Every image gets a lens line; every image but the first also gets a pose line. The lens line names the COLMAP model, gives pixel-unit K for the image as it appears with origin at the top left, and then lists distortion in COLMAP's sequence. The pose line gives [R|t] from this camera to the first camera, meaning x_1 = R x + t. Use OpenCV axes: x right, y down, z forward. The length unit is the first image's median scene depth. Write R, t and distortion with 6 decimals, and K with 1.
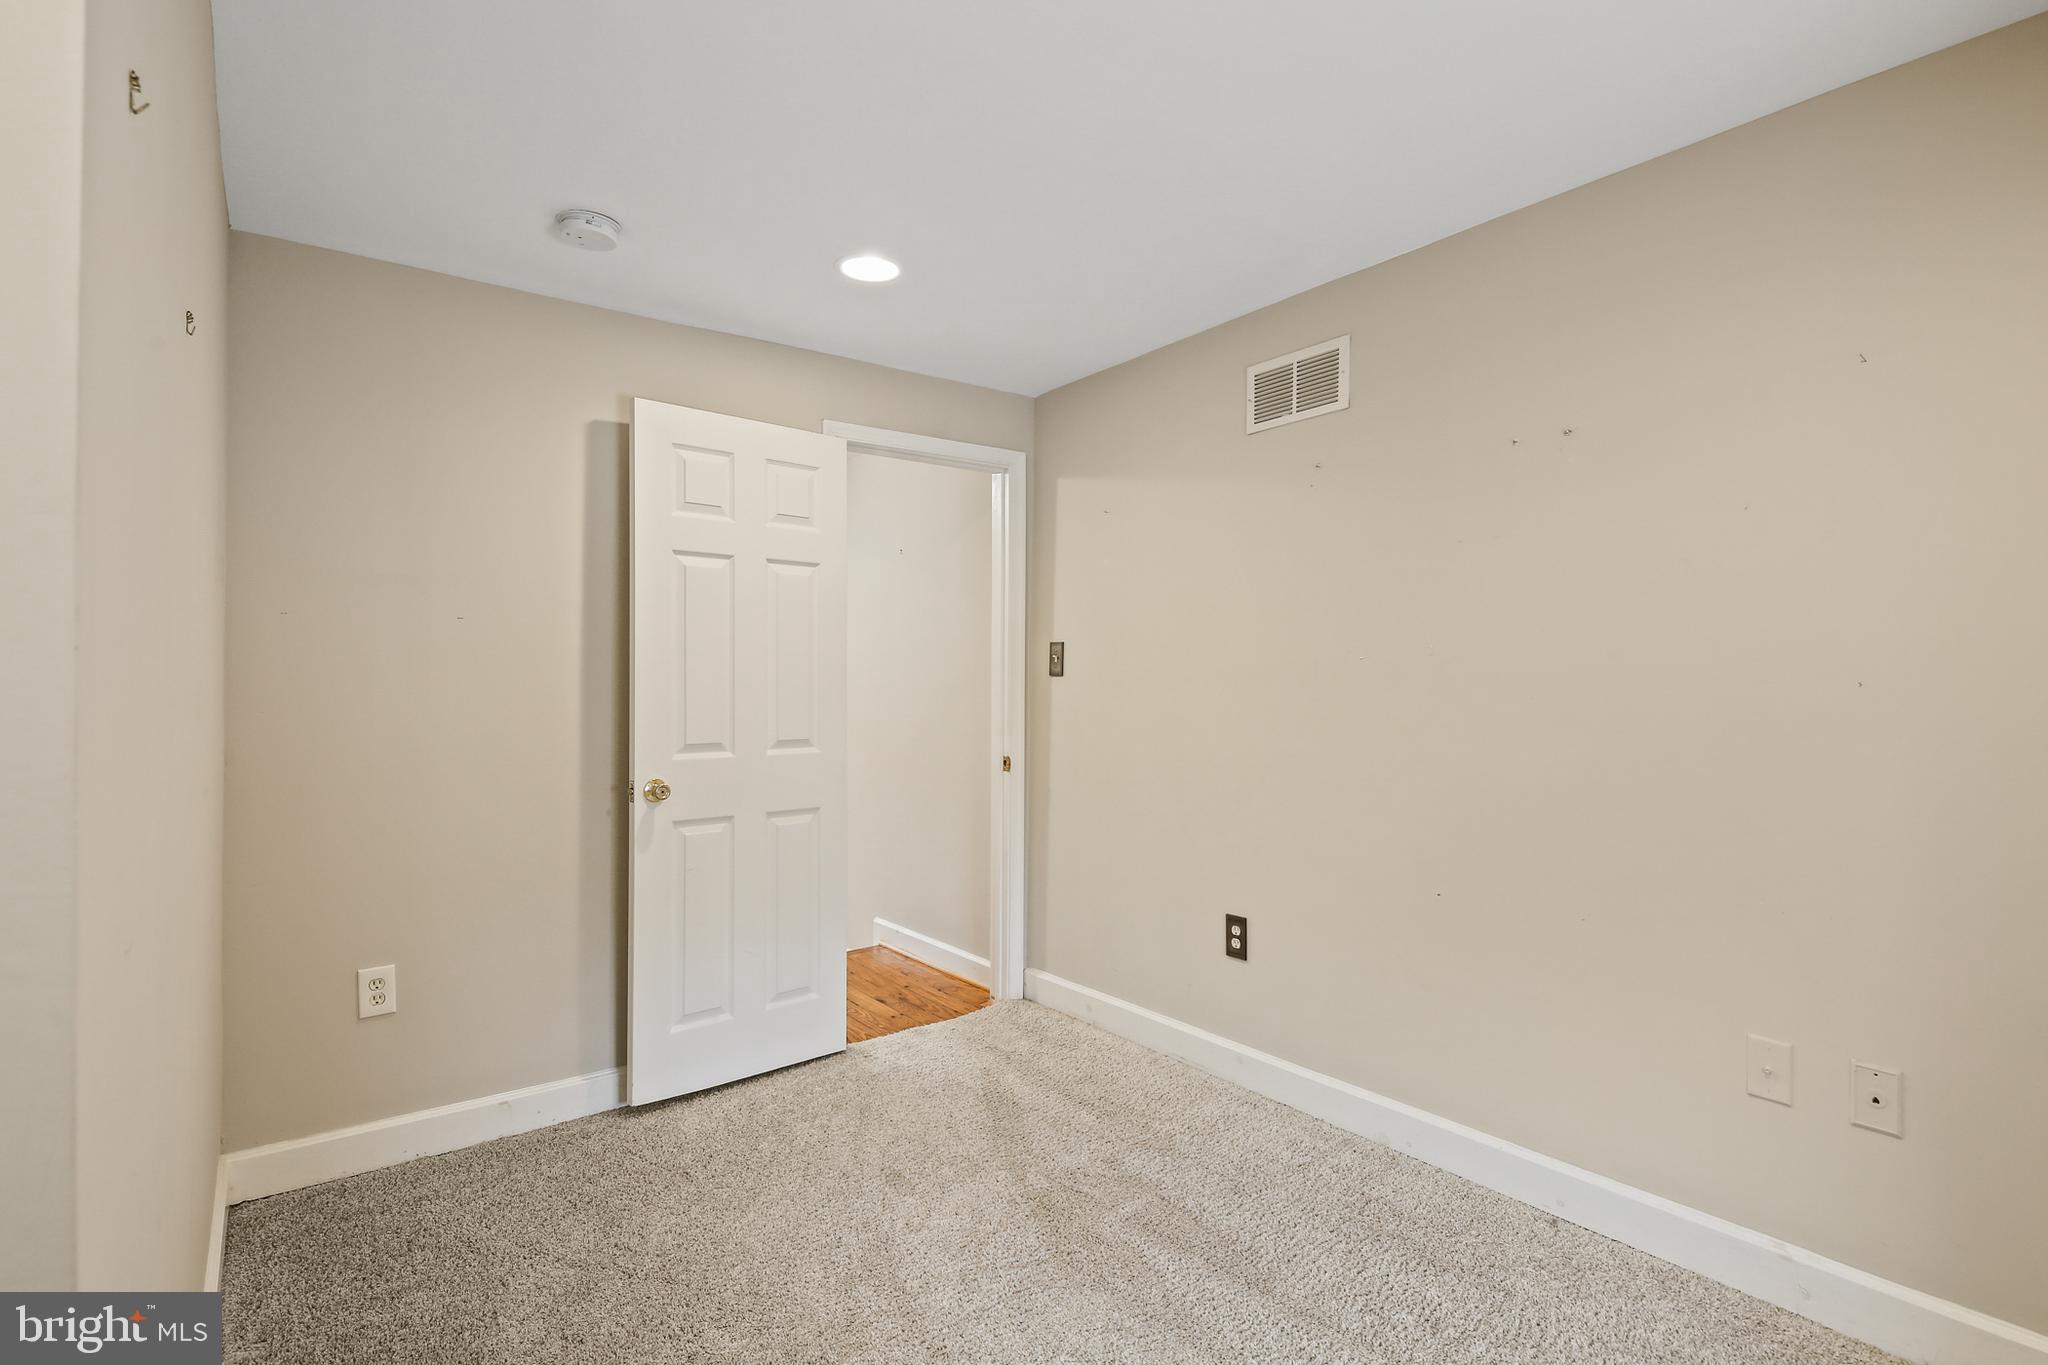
lens RADIAL K [[999.3, 0, 1018.1], [0, 999.3, 679.4], [0, 0, 1]] dist [0.008176, -0.005169]
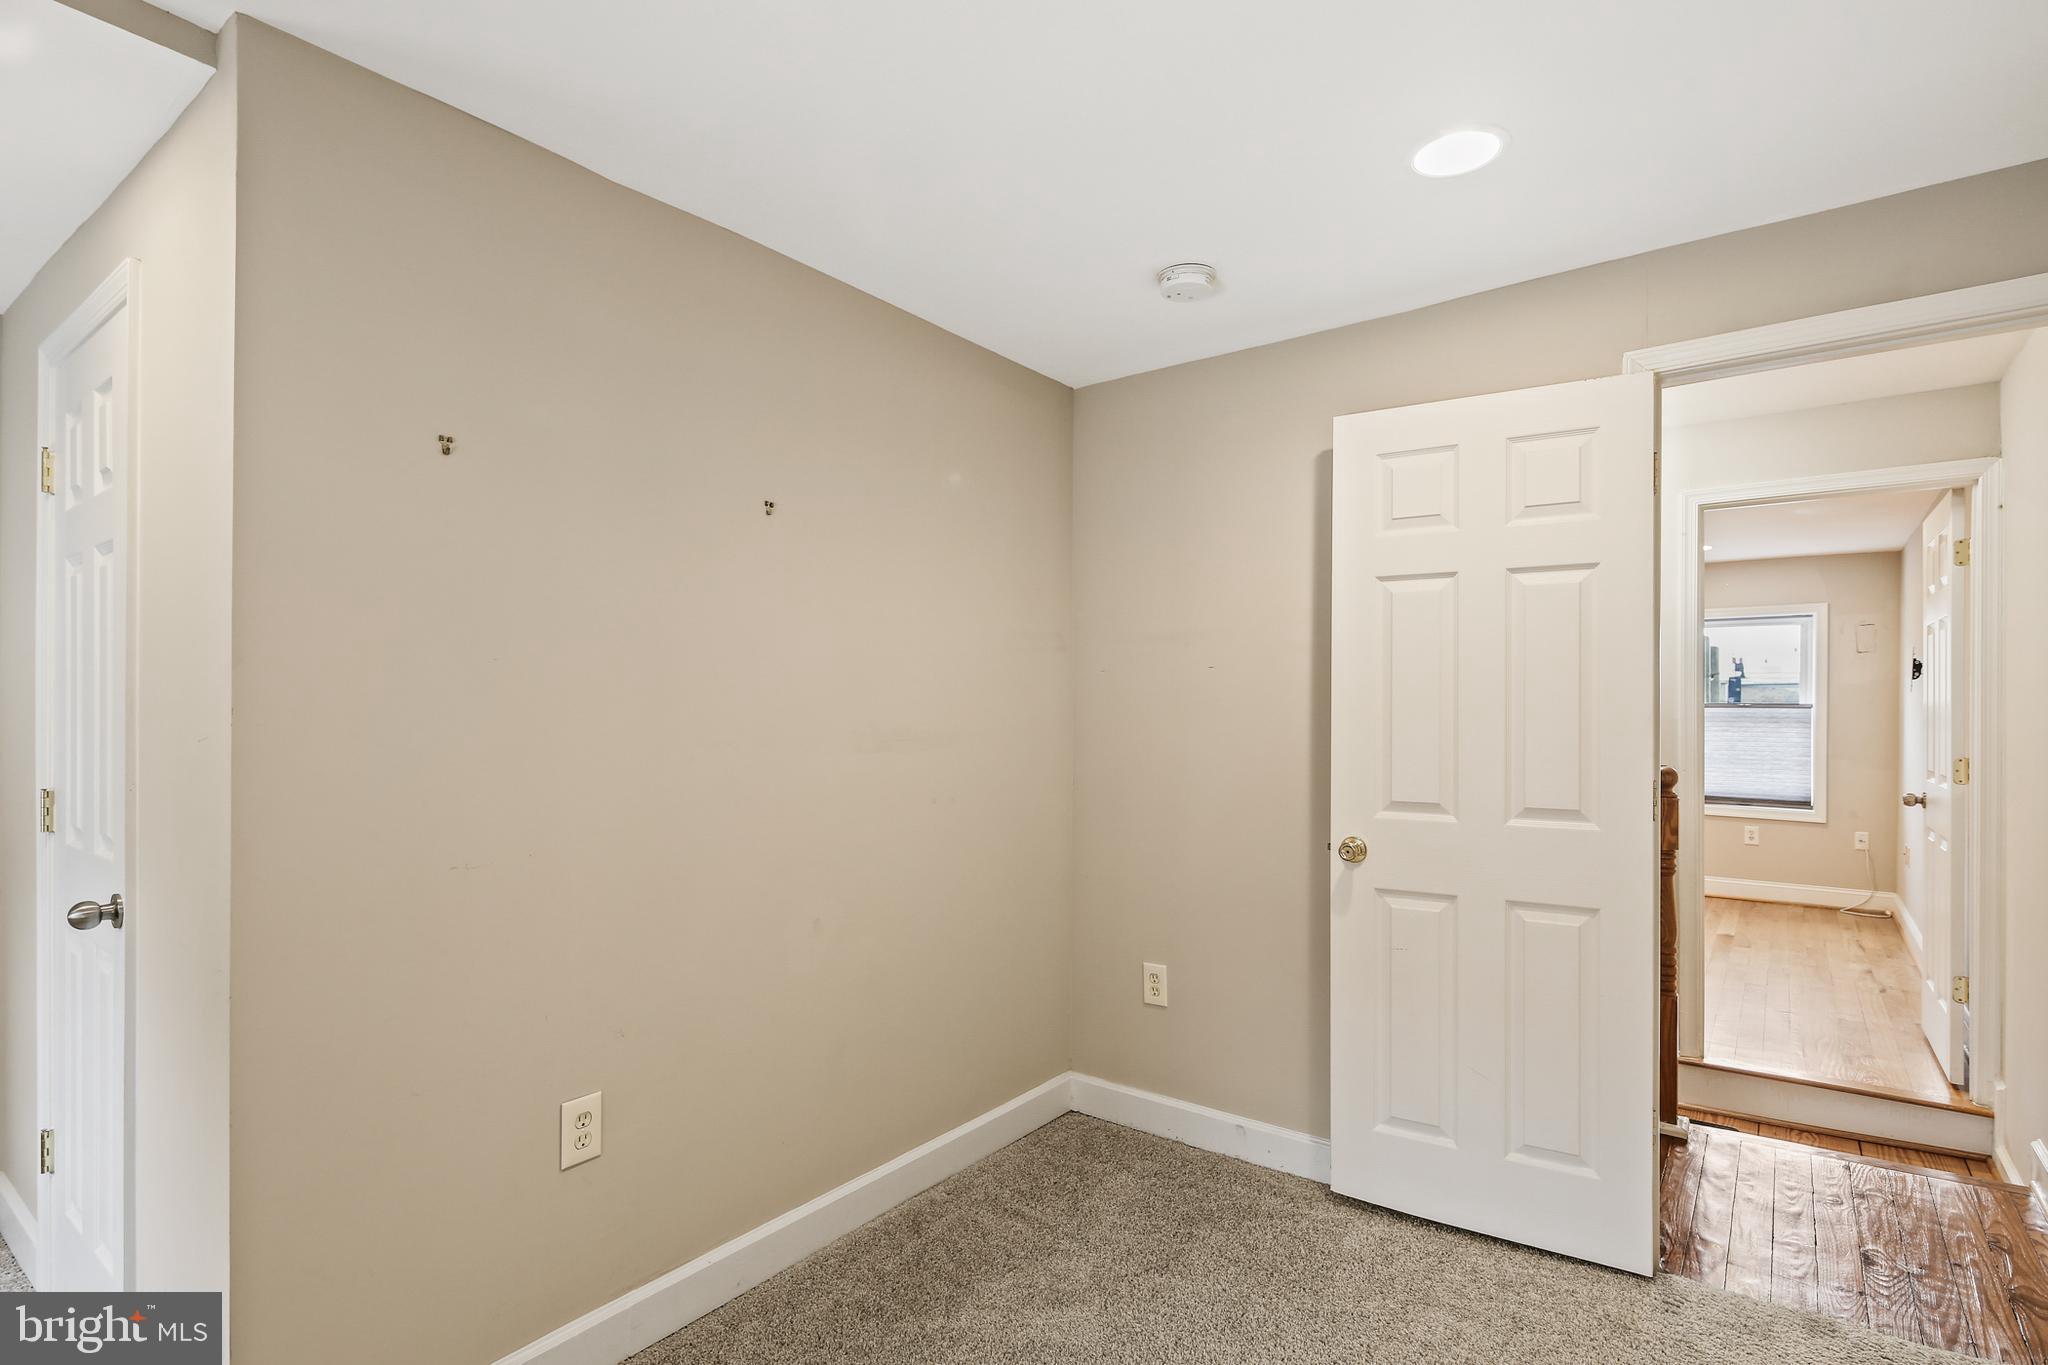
lens RADIAL K [[999.3, 0, 1022.4], [0, 999.3, 702.5], [0, 0, 1]] dist [0.008176, -0.005169]
pose [[0.276755, -0.006299, -0.960920, 0.408362], [-0.000299, 0.999978, -0.006642, -0.013912], [0.960940, 0.002126, 0.276747, 0.459953]]
